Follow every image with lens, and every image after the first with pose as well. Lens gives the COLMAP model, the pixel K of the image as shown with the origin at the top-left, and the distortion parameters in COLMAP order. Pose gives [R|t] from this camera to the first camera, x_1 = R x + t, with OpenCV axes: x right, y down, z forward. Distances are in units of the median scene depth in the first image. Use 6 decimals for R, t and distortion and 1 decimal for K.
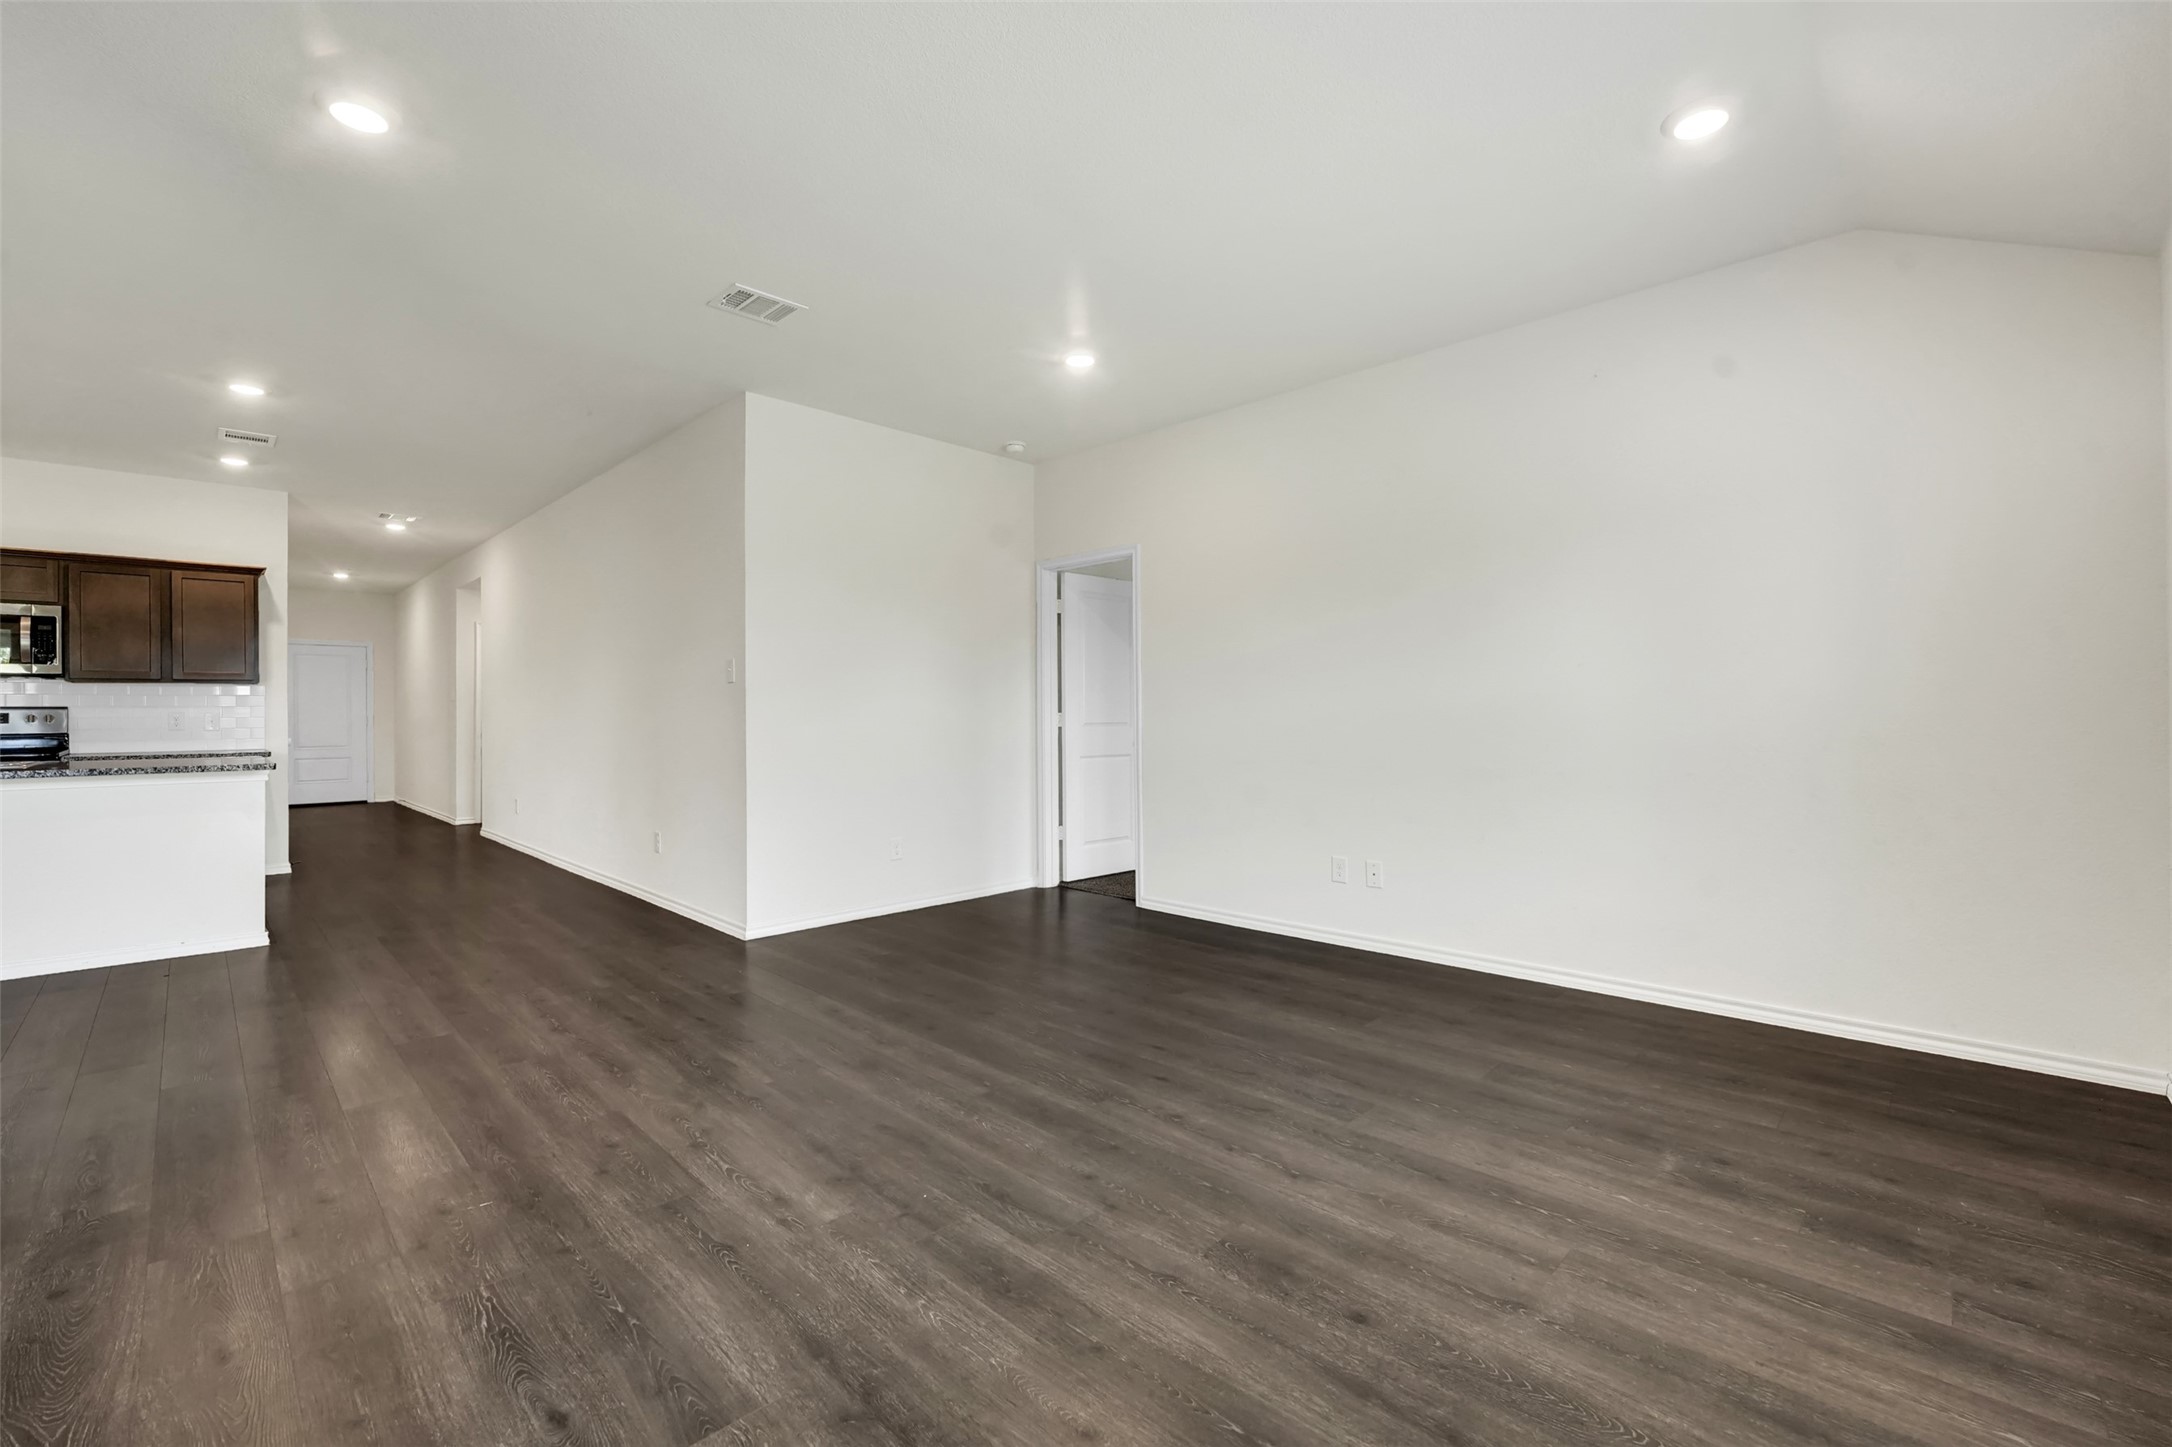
lens RADIAL K [[896.2, 0, 1086.0], [0, 896.2, 723.5], [0, 0, 1]] dist [-0.017872, -0.000018]
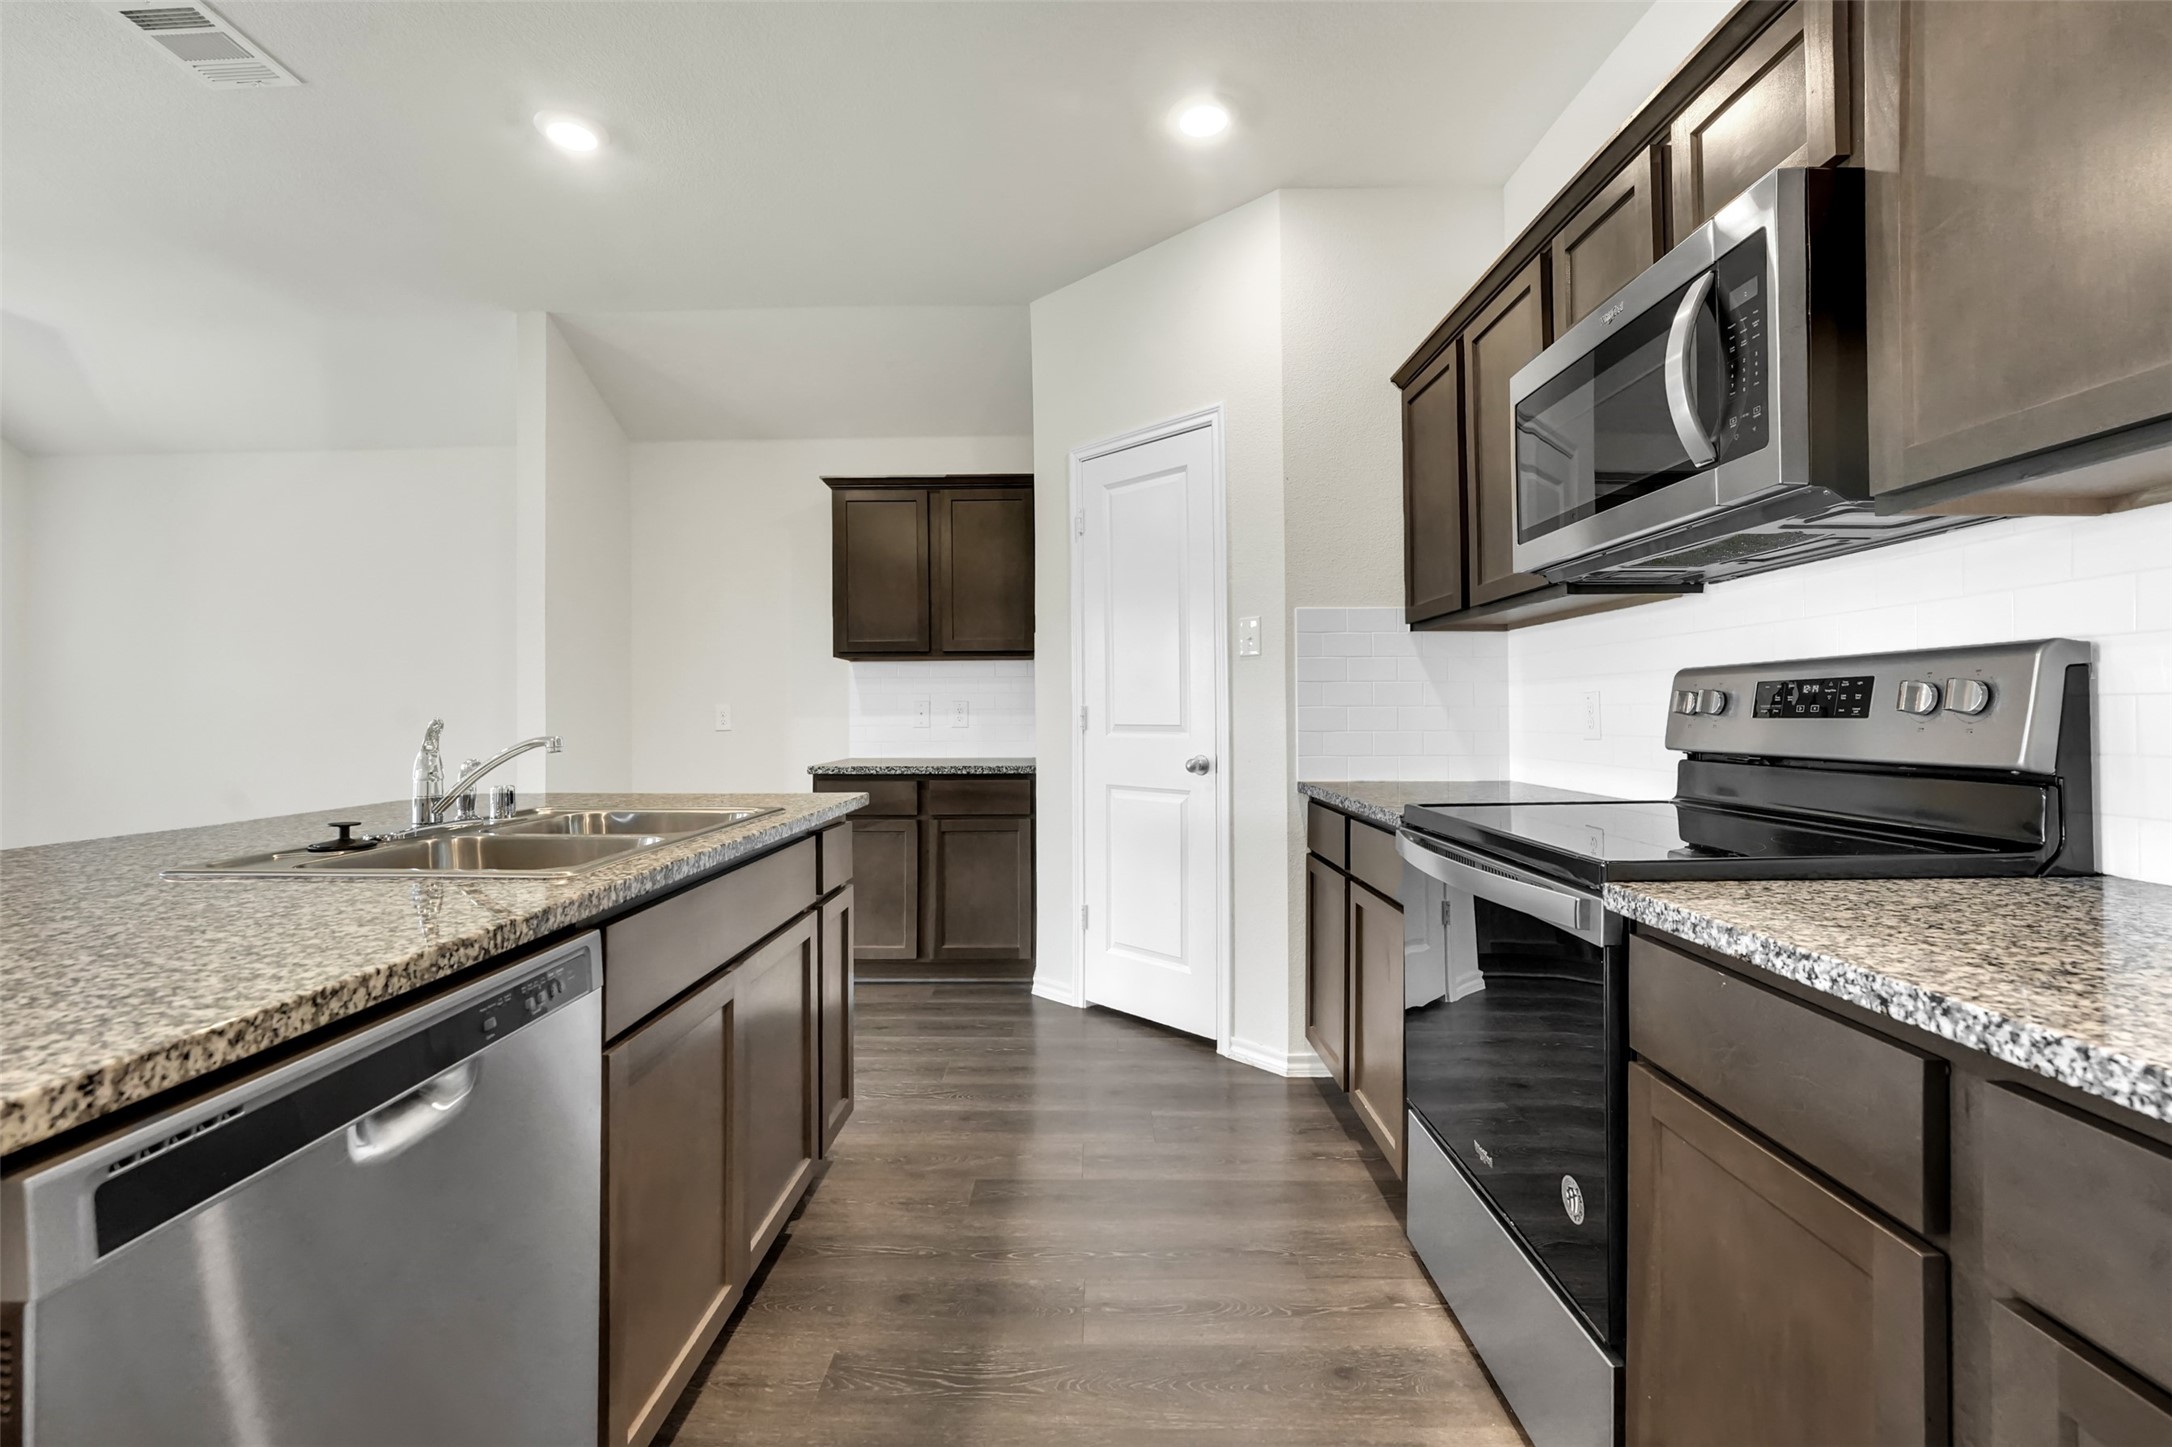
lens RADIAL K [[919.2, 0, 1068.6], [0, 919.2, 691.1], [0, 0, 1]] dist [-0.001130, -0.000252]
pose [[-0.719054, -0.002954, -0.694948, -1.194804], [0.006998, 0.999909, -0.011491, -0.008664], [0.694919, -0.013126, -0.718968, 1.389315]]
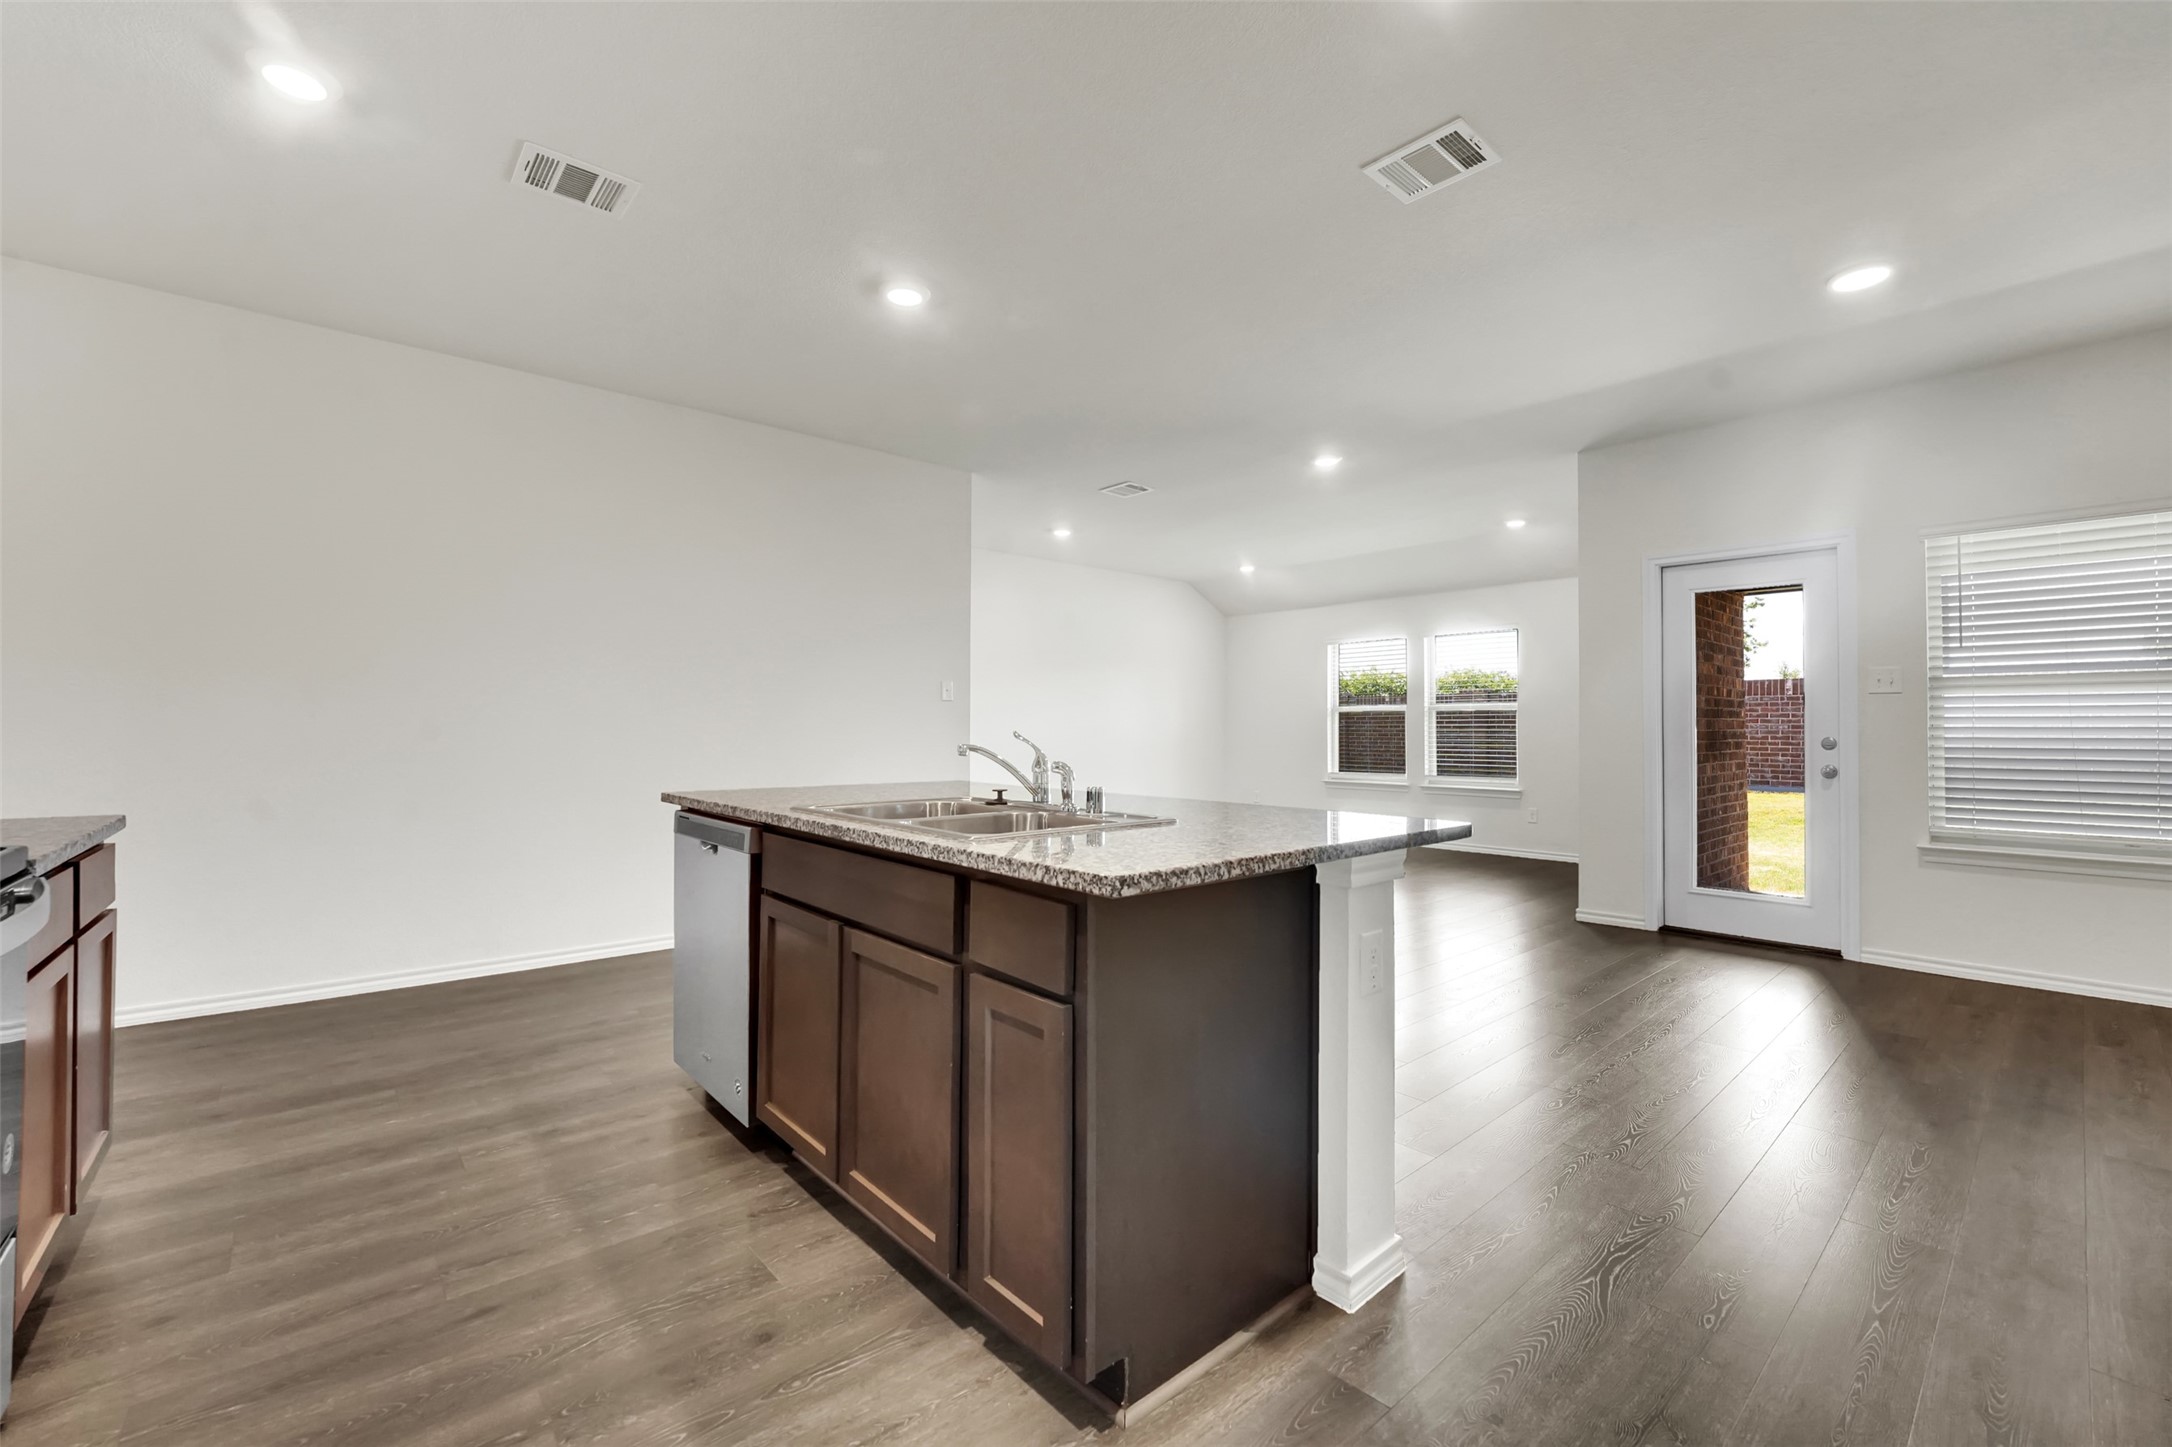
lens RADIAL K [[896.2, 0, 1086.0], [0, 896.2, 723.5], [0, 0, 1]] dist [-0.017872, -0.000018]
pose [[0.049265, 0.013295, 0.998697, -1.836902], [0.002376, 0.999907, -0.013429, -0.000407], [-0.998783, 0.003035, 0.049229, 0.857334]]
